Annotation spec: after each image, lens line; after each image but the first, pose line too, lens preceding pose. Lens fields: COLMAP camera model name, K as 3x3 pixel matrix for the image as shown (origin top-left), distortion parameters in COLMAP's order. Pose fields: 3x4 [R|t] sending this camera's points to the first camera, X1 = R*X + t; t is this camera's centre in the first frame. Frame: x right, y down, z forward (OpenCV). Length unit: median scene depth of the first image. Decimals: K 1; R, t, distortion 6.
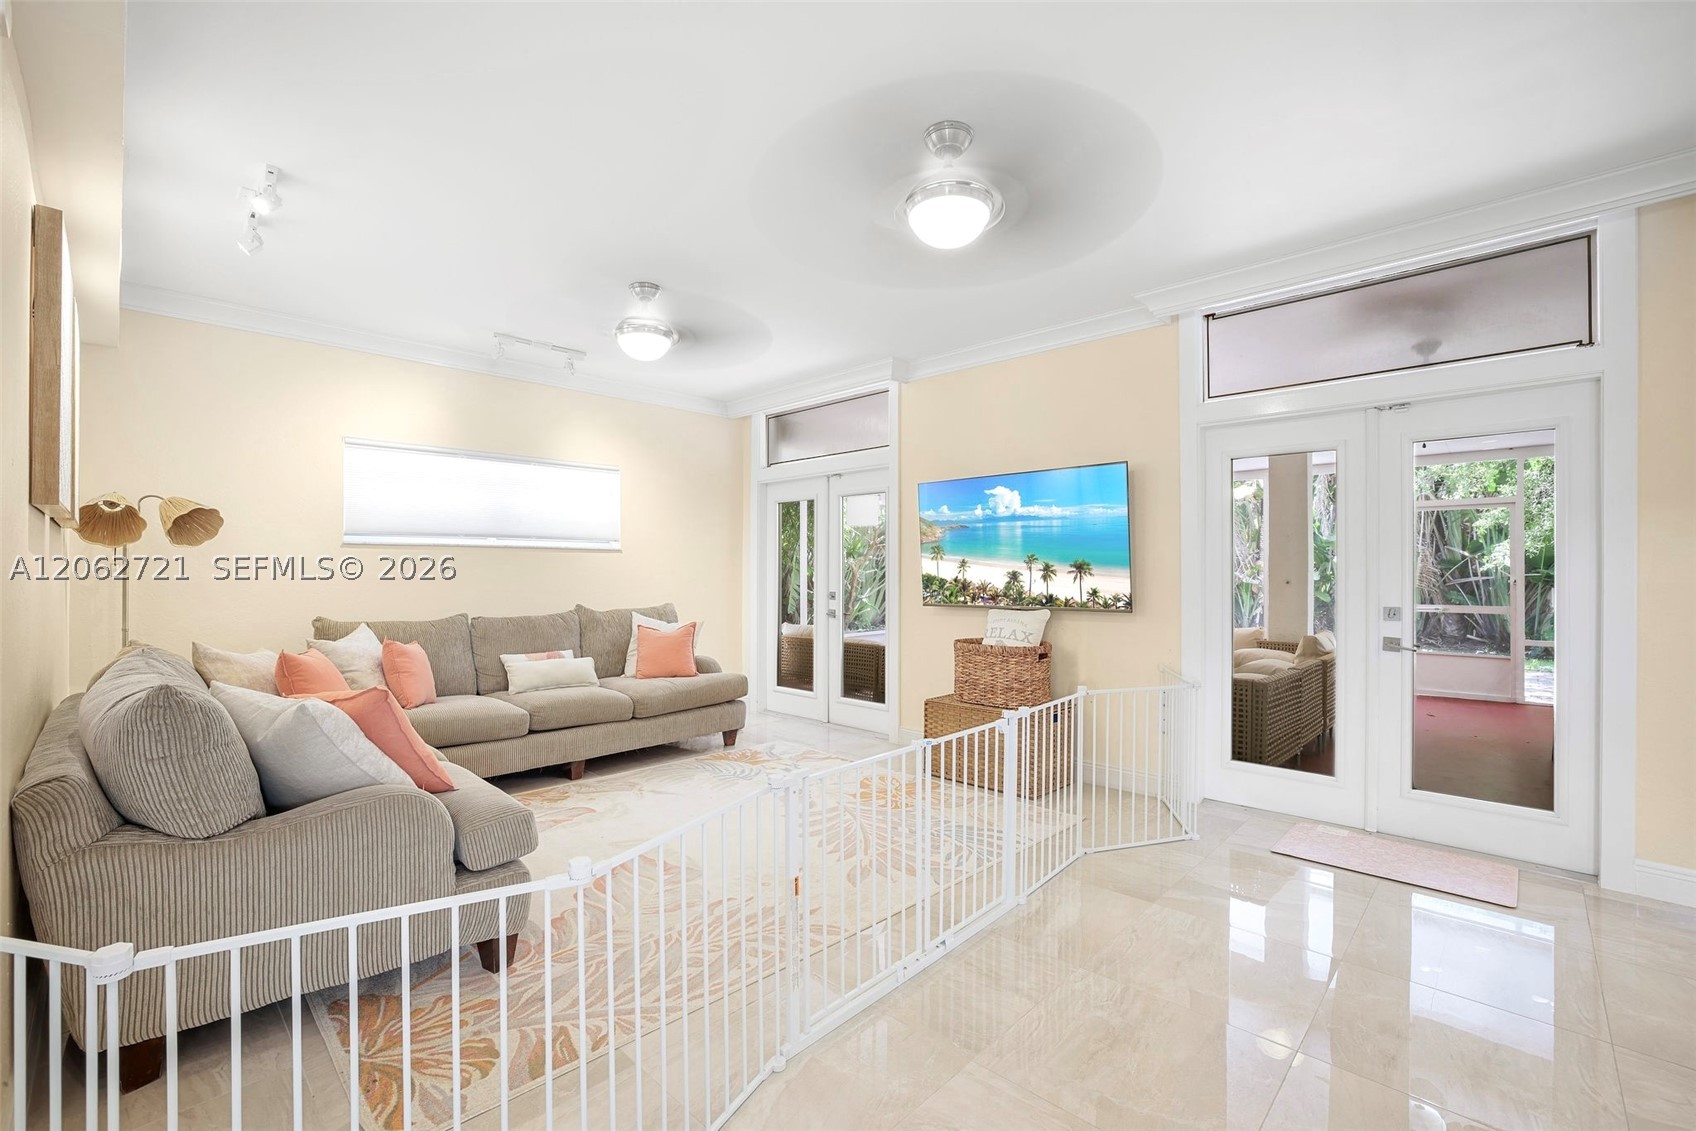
lens RADIAL K [[732.7, 0, 854.8], [0, 732.7, 576.1], [0, 0, 1]] dist [-0.017375, 0.006599]
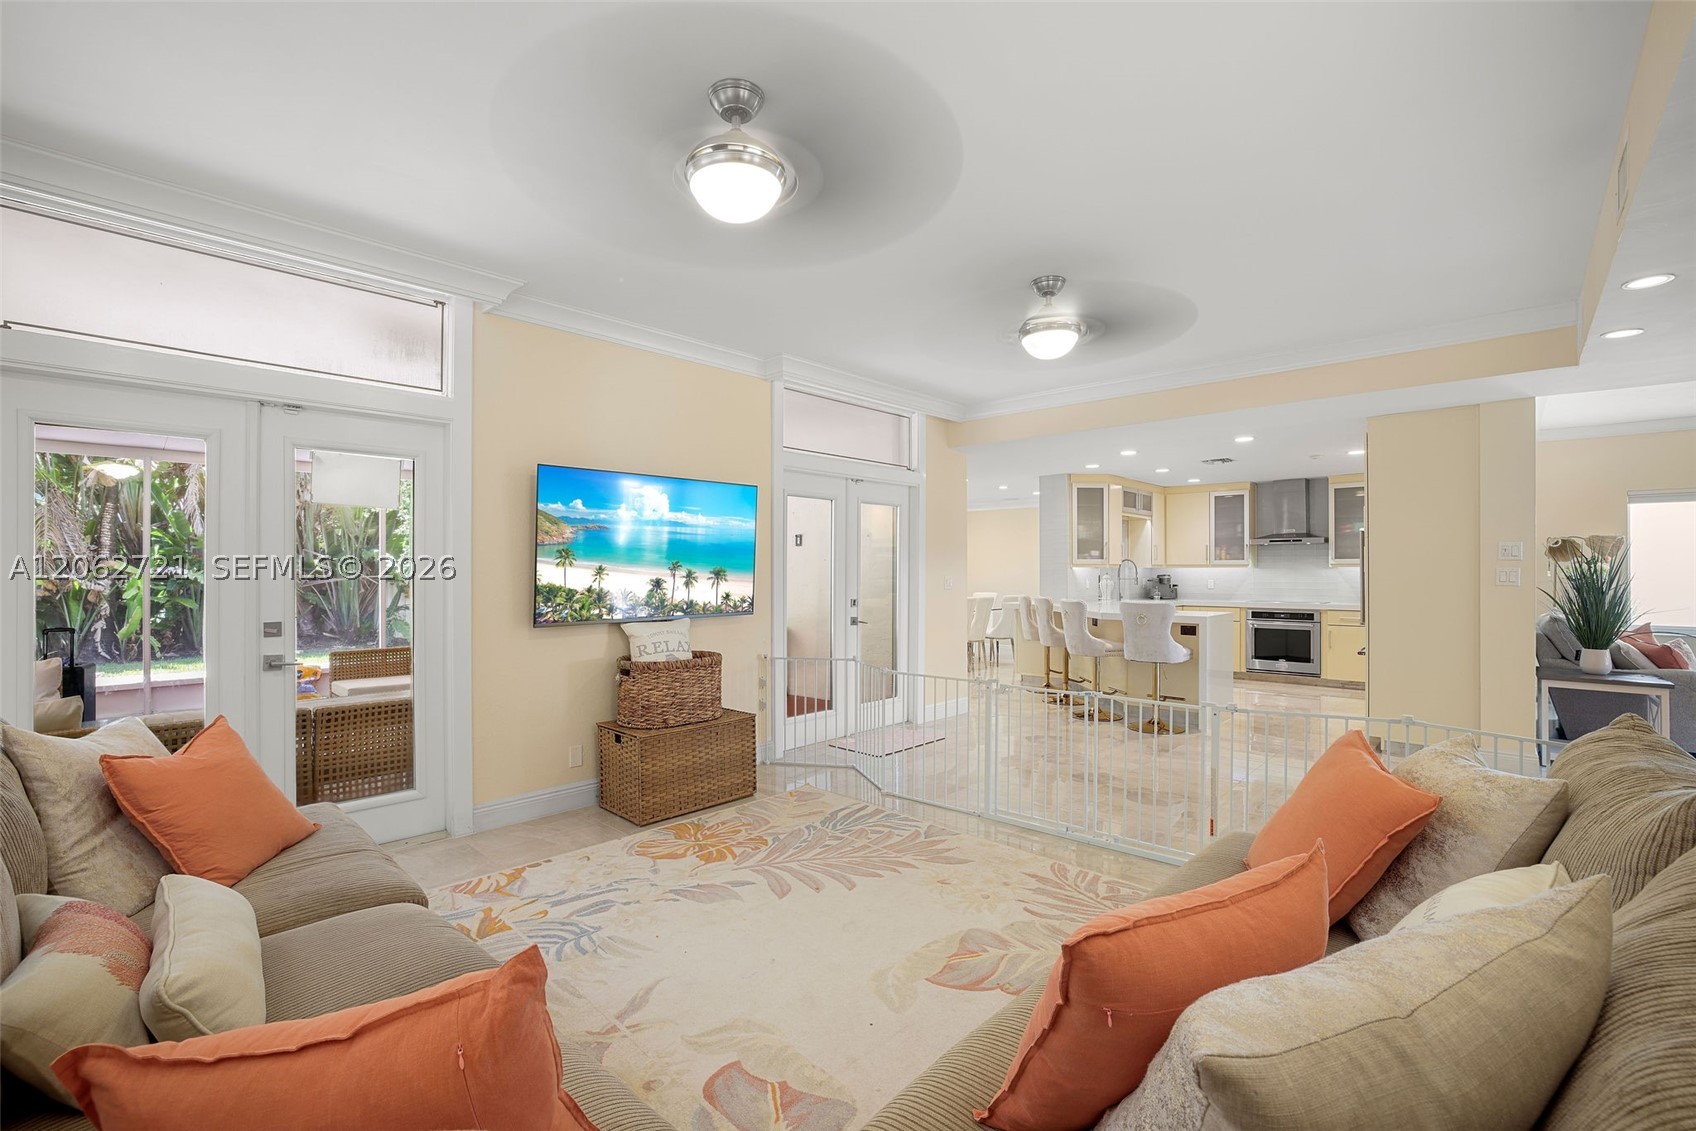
lens RADIAL K [[732.7, 0, 846.8], [0, 732.7, 523.8], [0, 0, 1]] dist [-0.017375, 0.006599]
pose [[0.015666, 0.059339, 0.998115, -0.775446], [0.011789, 0.998157, -0.059526, -0.018931], [-0.999808, 0.012699, 0.014938, 0.791300]]
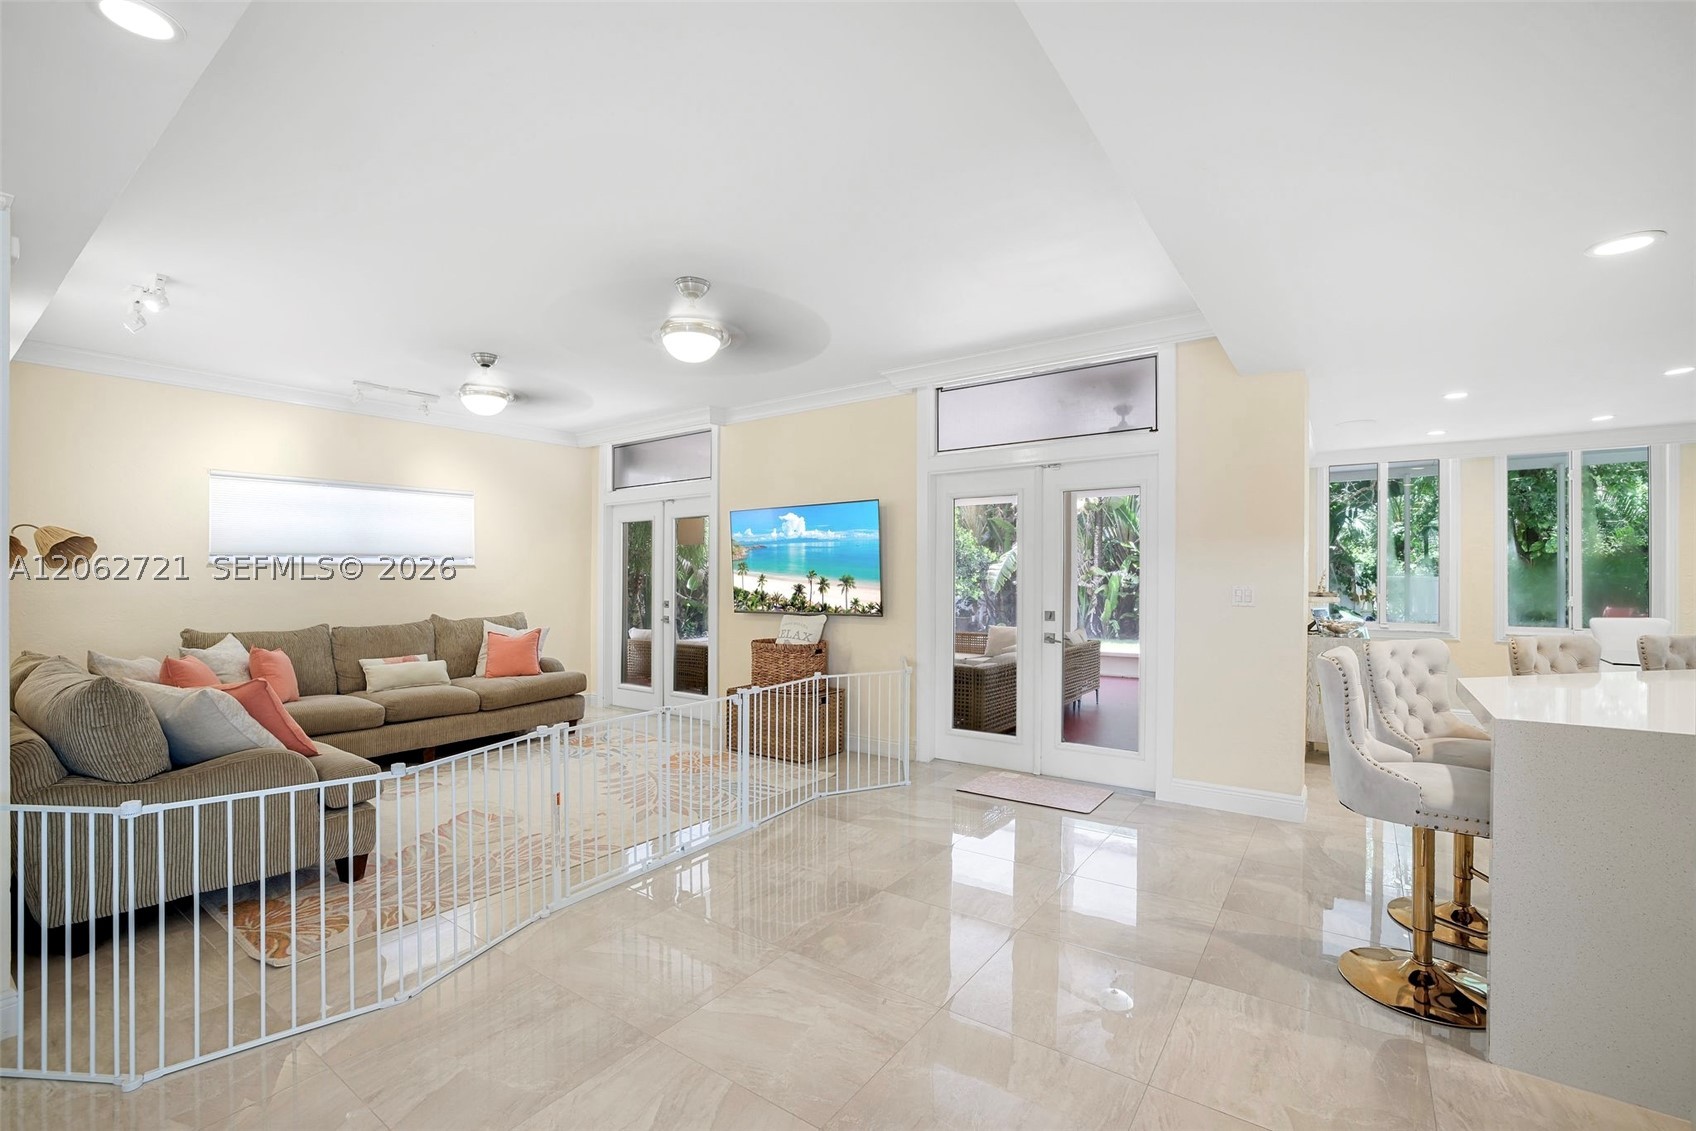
lens RADIAL K [[732.7, 0, 846.5], [0, 732.7, 572.3], [0, 0, 1]] dist [-0.017375, 0.006599]
pose [[0.991395, -0.004395, 0.130831, 0.142690], [0.005685, 0.999939, -0.009487, -0.016422], [-0.130781, 0.010149, 0.991359, -0.269265]]
